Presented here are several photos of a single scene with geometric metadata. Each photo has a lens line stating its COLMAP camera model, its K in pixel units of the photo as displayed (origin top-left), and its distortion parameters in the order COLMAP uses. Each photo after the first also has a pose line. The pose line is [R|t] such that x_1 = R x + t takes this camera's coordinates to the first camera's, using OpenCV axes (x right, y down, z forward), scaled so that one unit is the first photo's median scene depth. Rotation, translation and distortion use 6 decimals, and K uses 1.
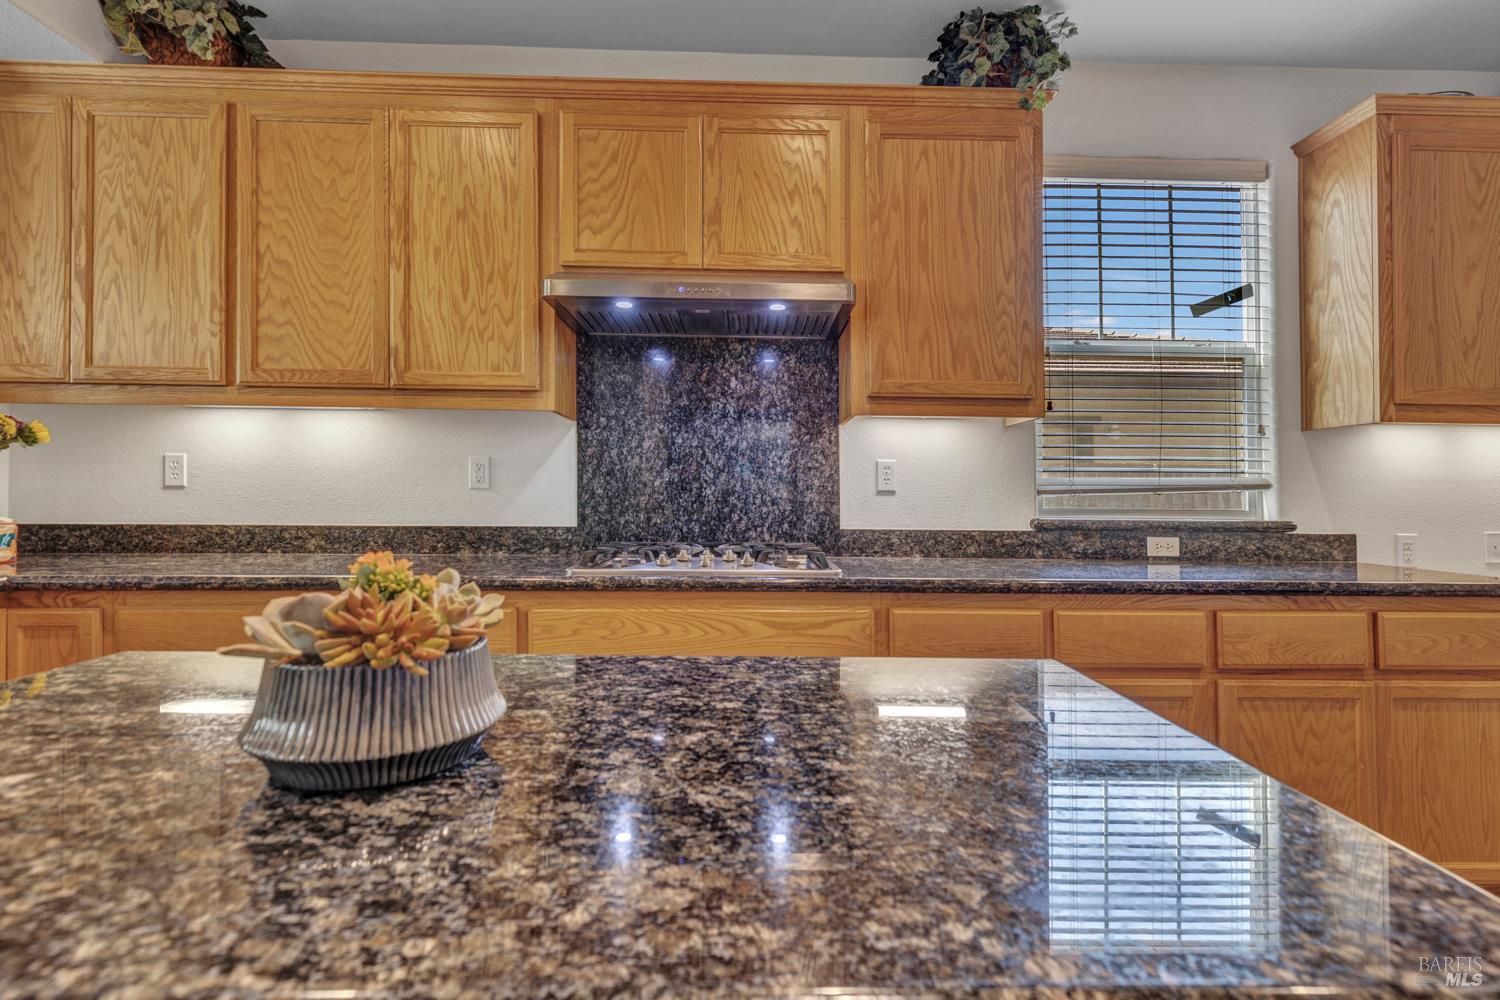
lens RADIAL K [[696.6, 0, 758.0], [0, 696.6, 486.1], [0, 0, 1]] dist [0.002839, -0.000488]
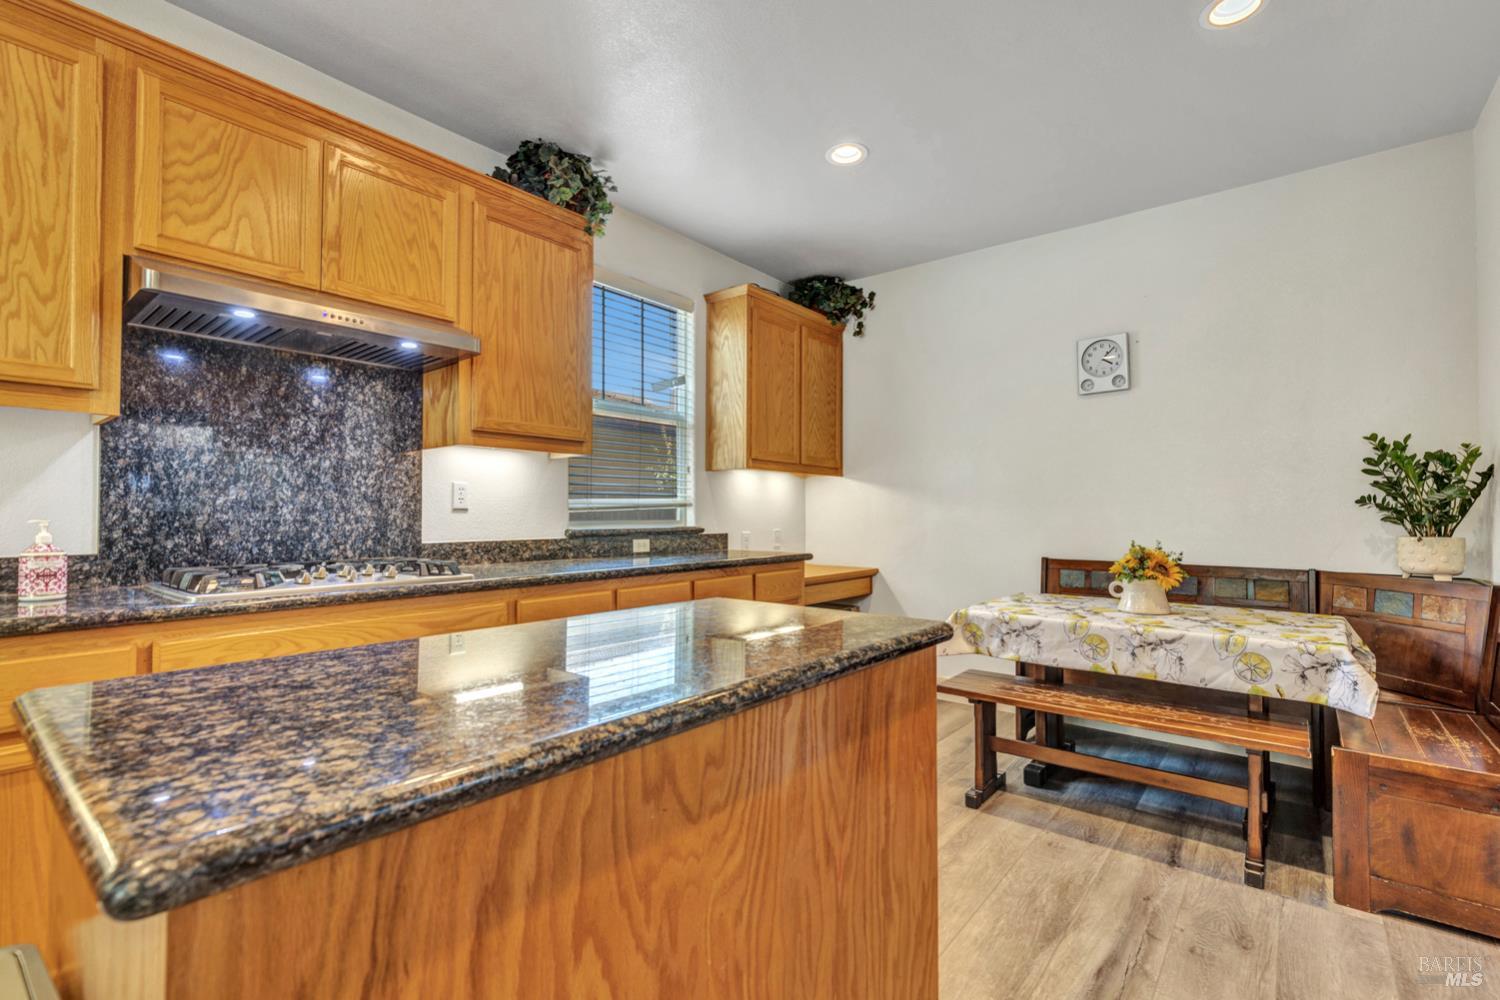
lens RADIAL K [[672.6, 0, 775.8], [0, 672.6, 507.3], [0, 0, 1]] dist [0.000293, -0.000367]
pose [[0.623146, -0.002896, 0.782100, -0.376368], [-0.003447, 0.999973, 0.006449, -0.004717], [-0.782098, -0.006715, 0.623119, -0.113526]]
